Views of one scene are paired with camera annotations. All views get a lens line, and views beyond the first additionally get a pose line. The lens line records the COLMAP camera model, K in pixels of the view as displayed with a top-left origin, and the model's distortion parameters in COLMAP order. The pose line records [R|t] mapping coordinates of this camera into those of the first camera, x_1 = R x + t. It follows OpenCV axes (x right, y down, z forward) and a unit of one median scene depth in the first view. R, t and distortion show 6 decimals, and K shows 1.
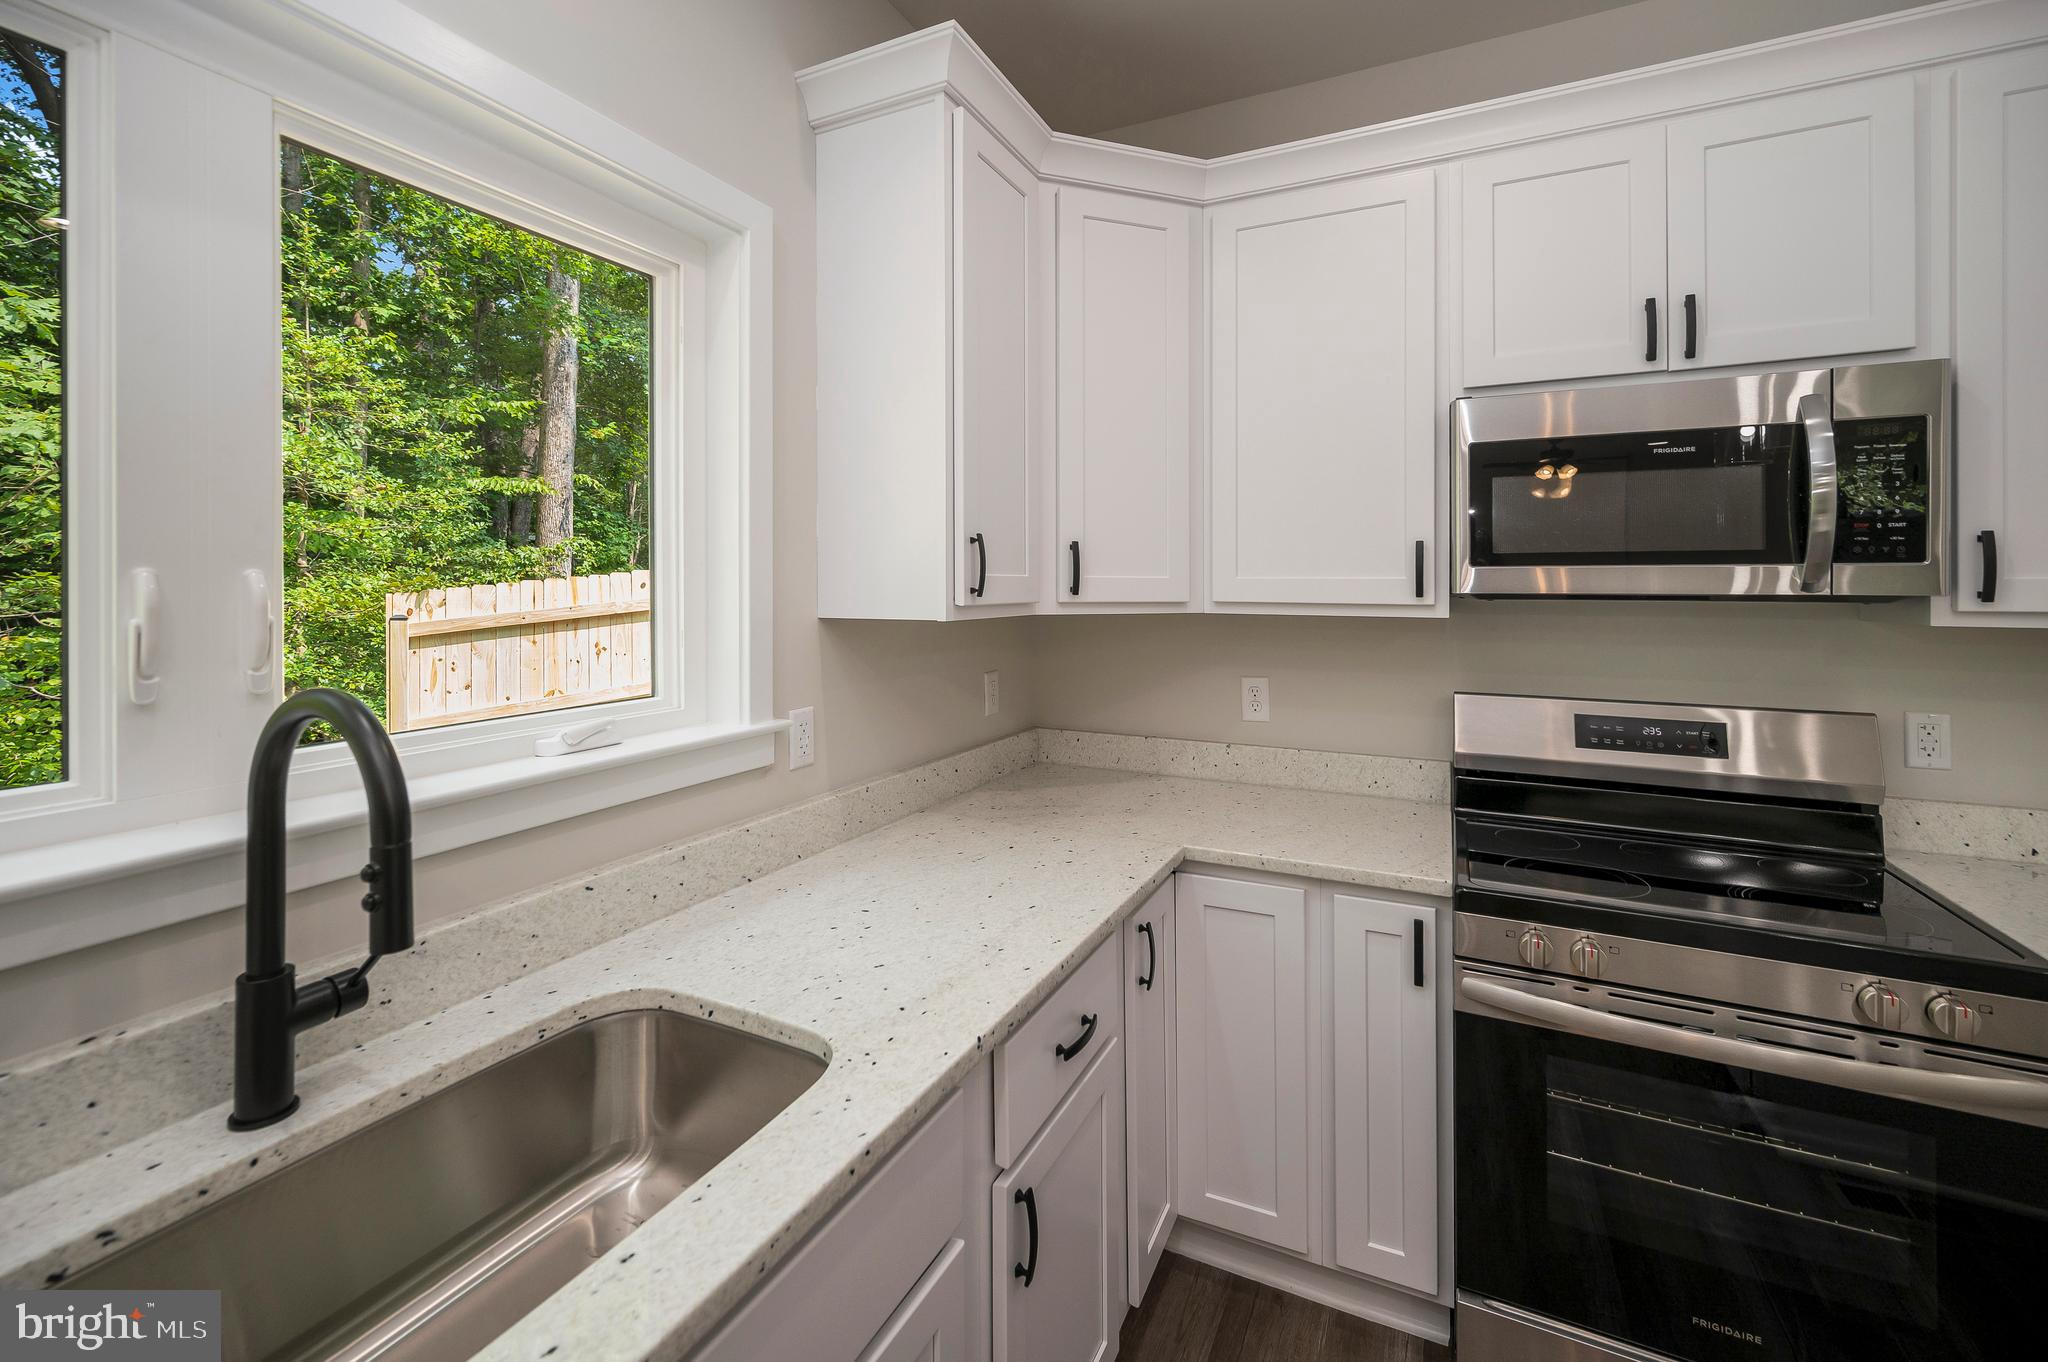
lens RADIAL K [[859.2, 0, 1036.3], [0, 859.2, 580.2], [0, 0, 1]] dist [0.001034, -0.000175]
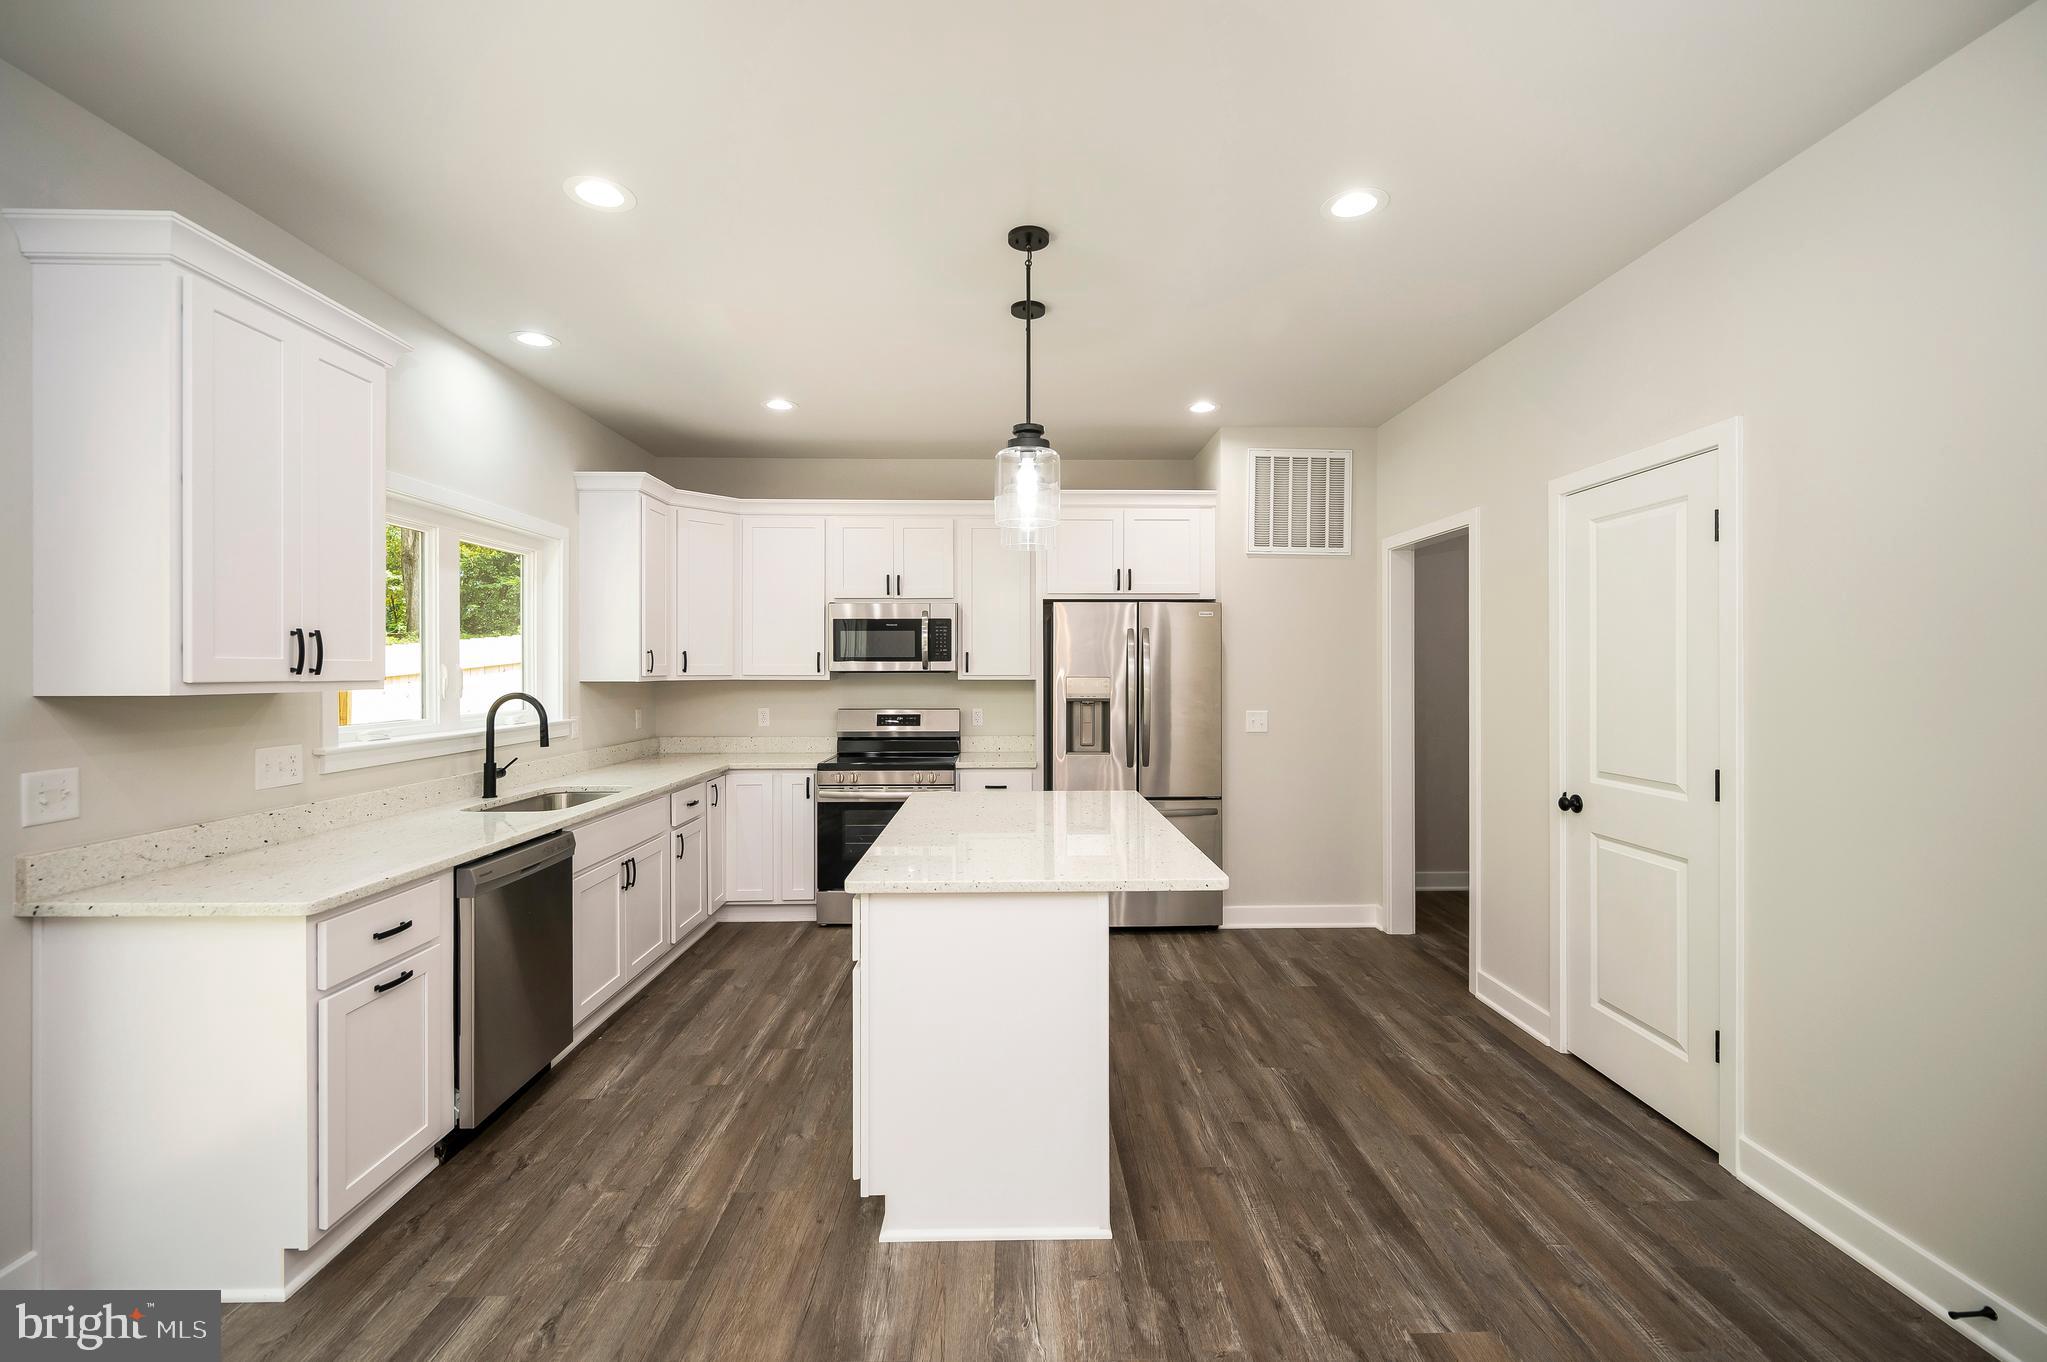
lens RADIAL K [[851.3, 0, 1023.5], [0, 851.3, 681.0], [0, 0, 1]] dist [-0.002505, -0.000638]
pose [[0.888978, -0.009052, 0.457860, -0.245980], [-0.000452, 0.999787, 0.020644, -0.010932], [-0.457950, -0.018559, 0.888784, -1.921546]]
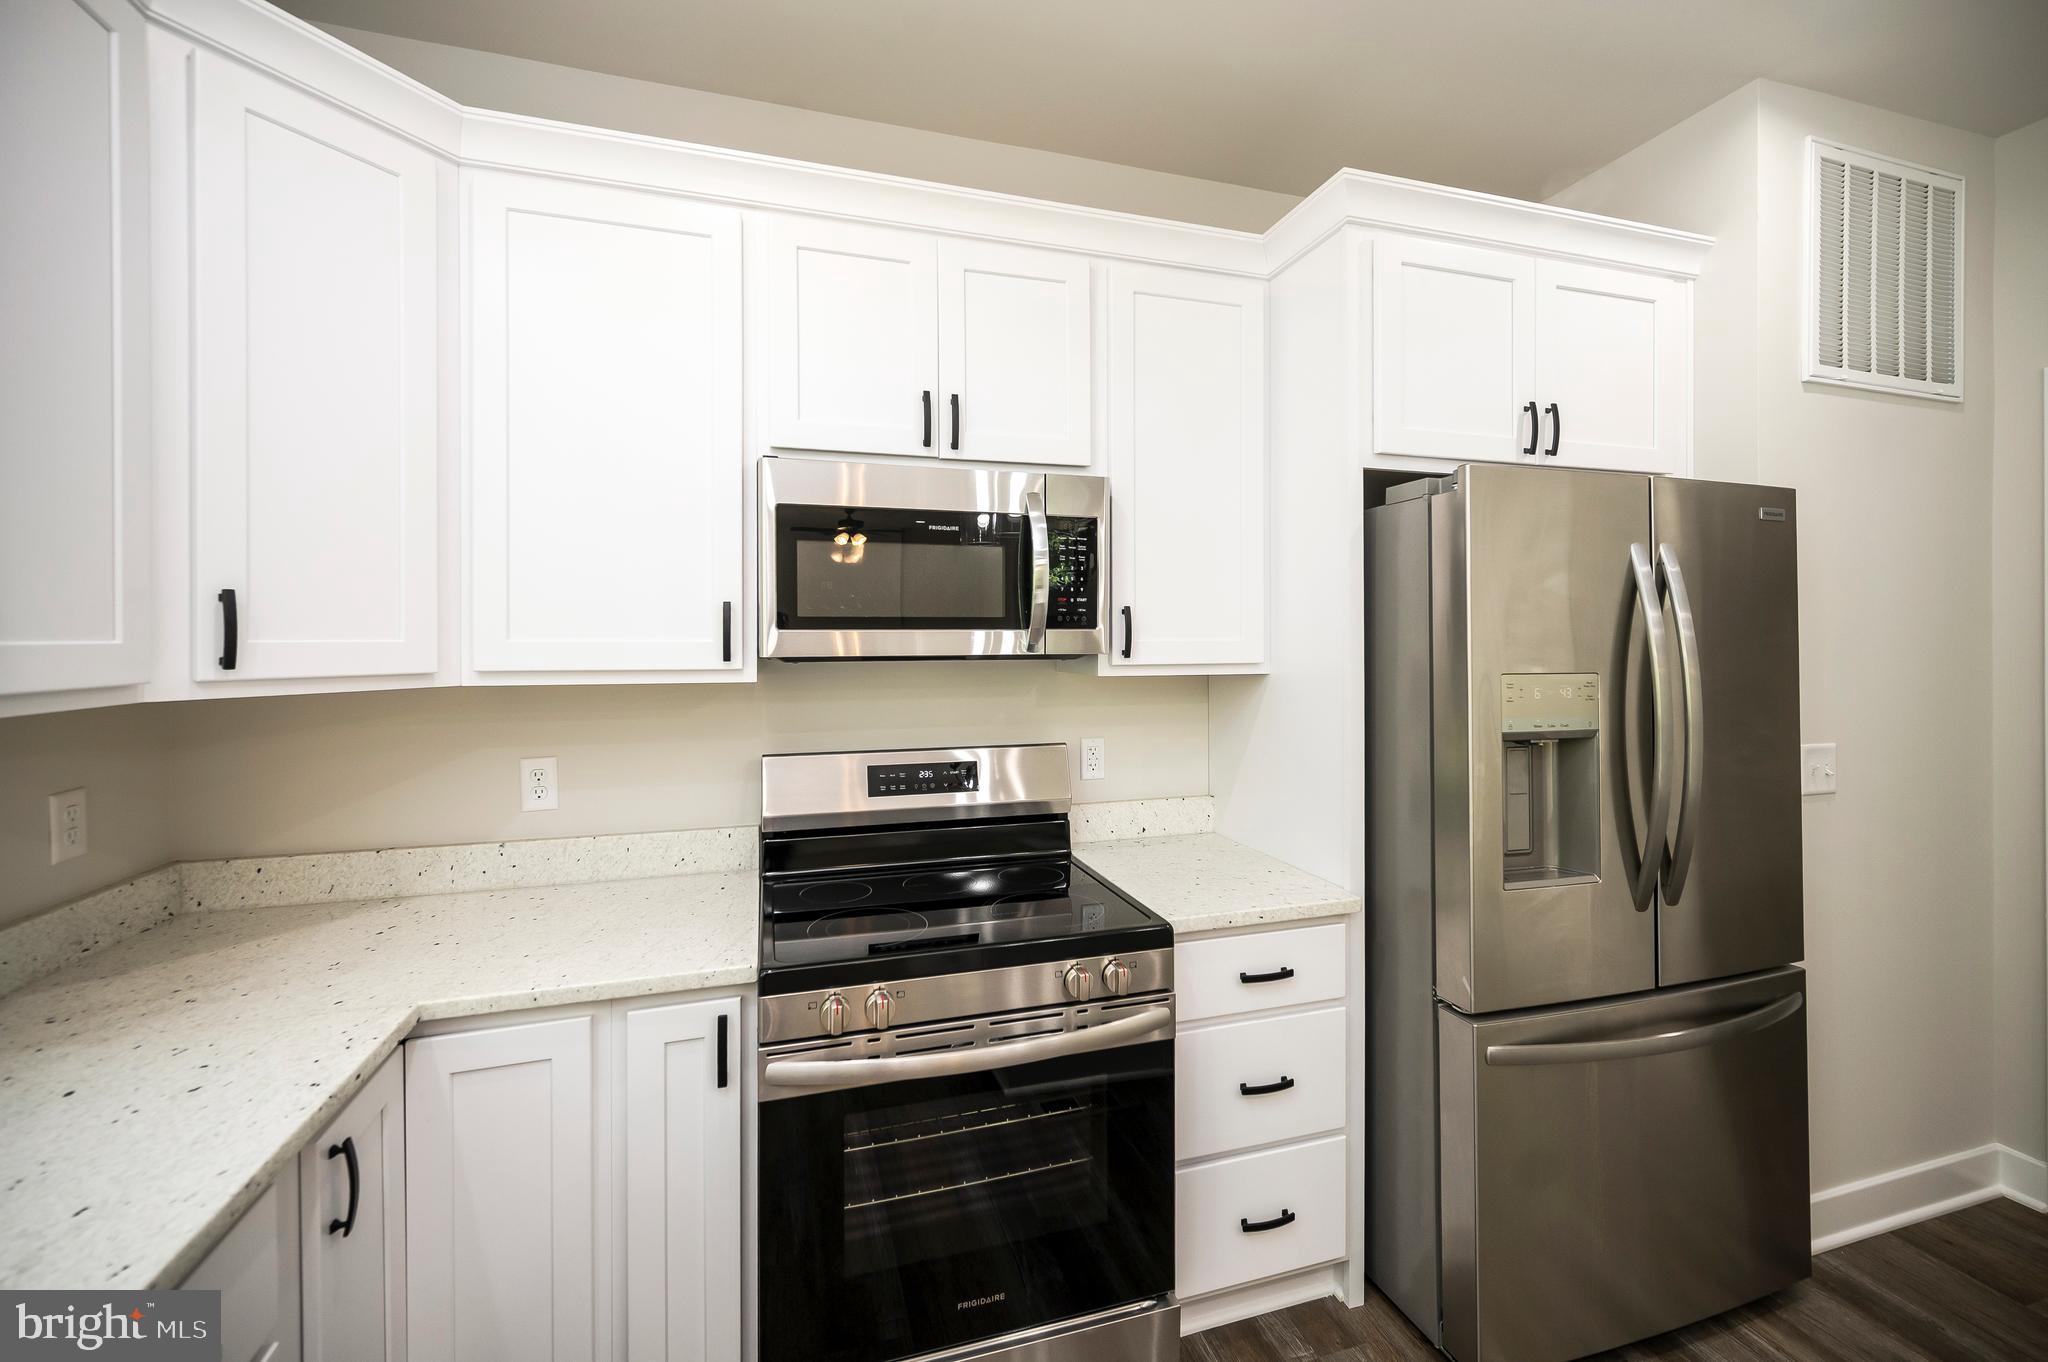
lens RADIAL K [[834.6, 0, 1019.9], [0, 834.6, 631.5], [0, 0, 1]] dist [-0.000886, -0.000237]
pose [[0.736832, -0.001303, 0.676074, 0.070146], [-0.001214, 0.999994, 0.003250, -0.018258], [-0.676074, -0.003216, 0.736826, 0.117427]]
